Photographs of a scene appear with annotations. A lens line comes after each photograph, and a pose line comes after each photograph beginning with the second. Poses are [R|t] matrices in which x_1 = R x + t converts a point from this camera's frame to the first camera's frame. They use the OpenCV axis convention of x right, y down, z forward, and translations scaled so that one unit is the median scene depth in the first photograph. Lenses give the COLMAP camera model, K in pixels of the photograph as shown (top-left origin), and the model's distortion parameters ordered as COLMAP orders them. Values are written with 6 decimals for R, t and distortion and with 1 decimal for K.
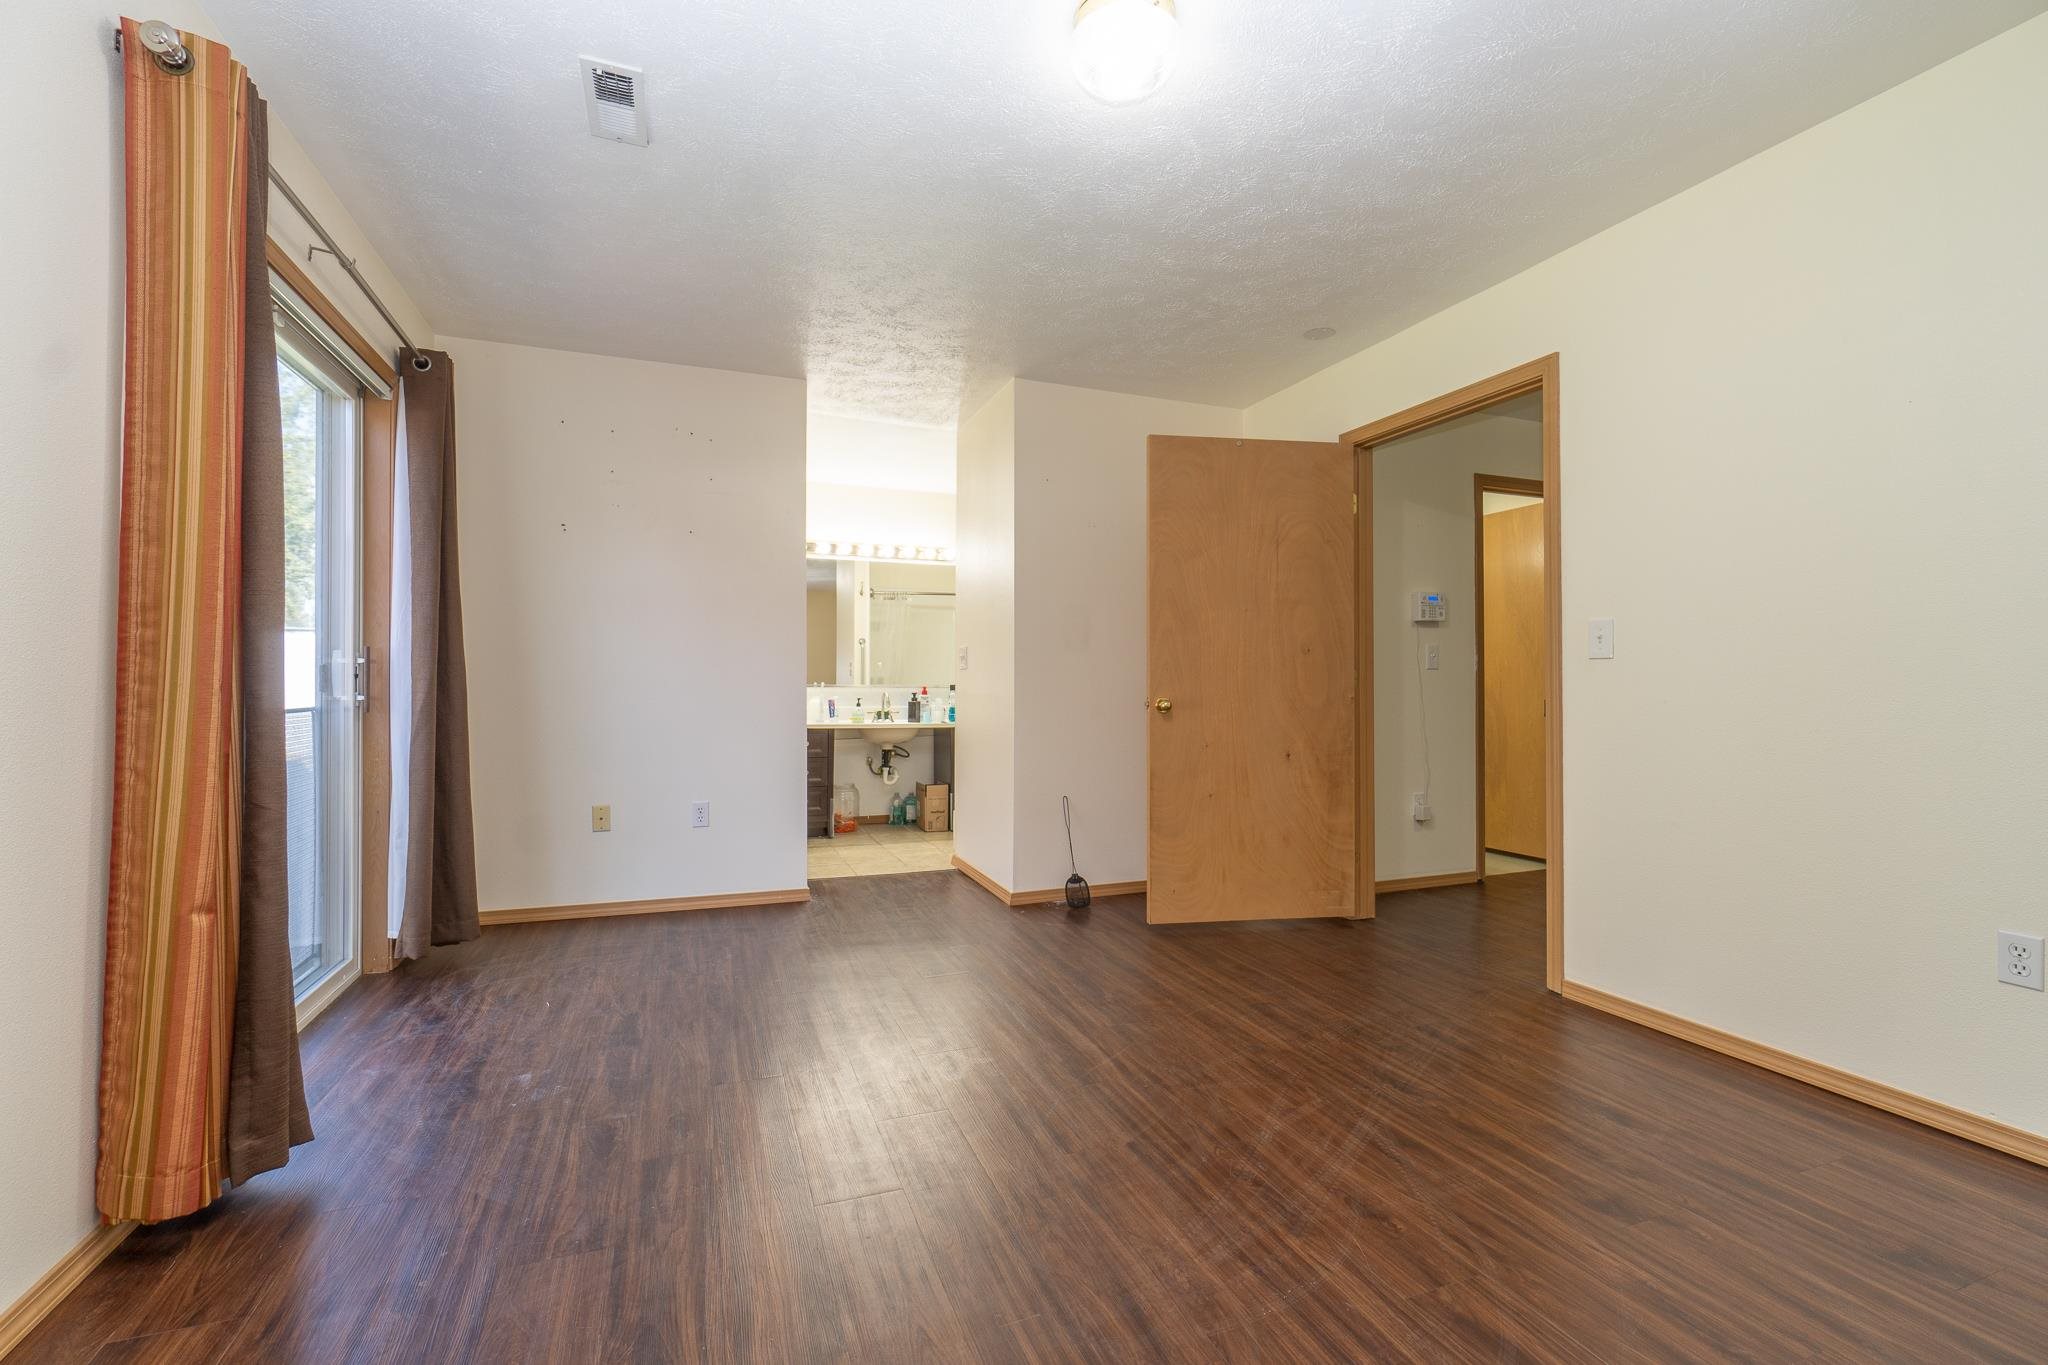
lens RADIAL K [[877.4, 0, 984.4], [0, 877.4, 684.6], [0, 0, 1]] dist [-0.002168, -0.000172]
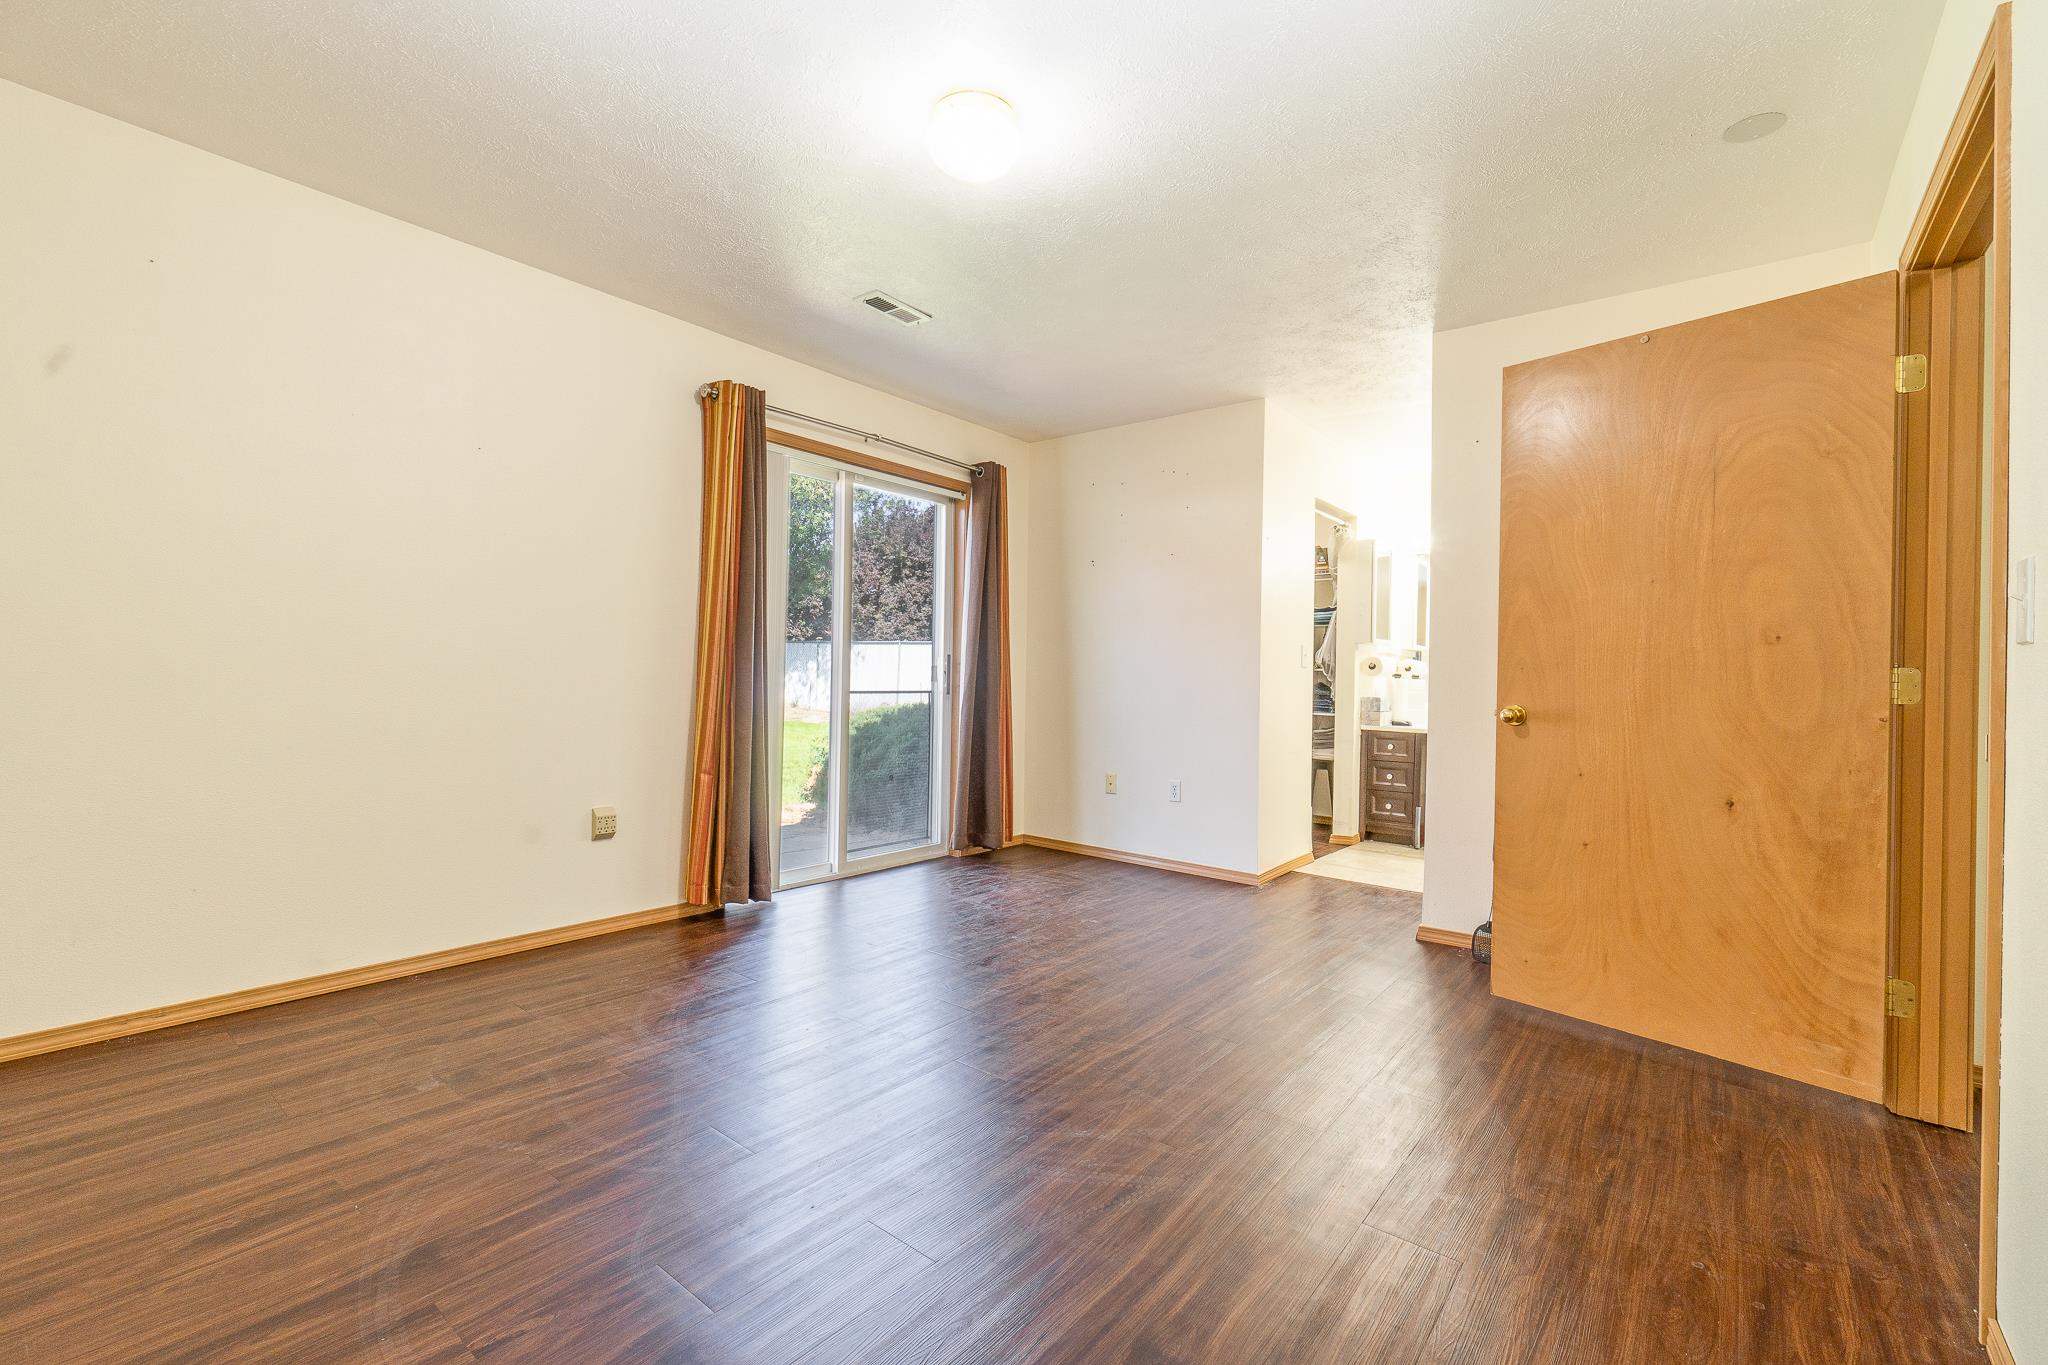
lens RADIAL K [[851.0, 0, 1027.9], [0, 851.0, 689.3], [0, 0, 1]] dist [-0.000014, -0.000070]
pose [[0.524771, 0.019253, -0.851026, 0.611875], [-0.021324, 0.999728, 0.009467, 0.002047], [0.850976, 0.013179, 0.525038, 0.243306]]
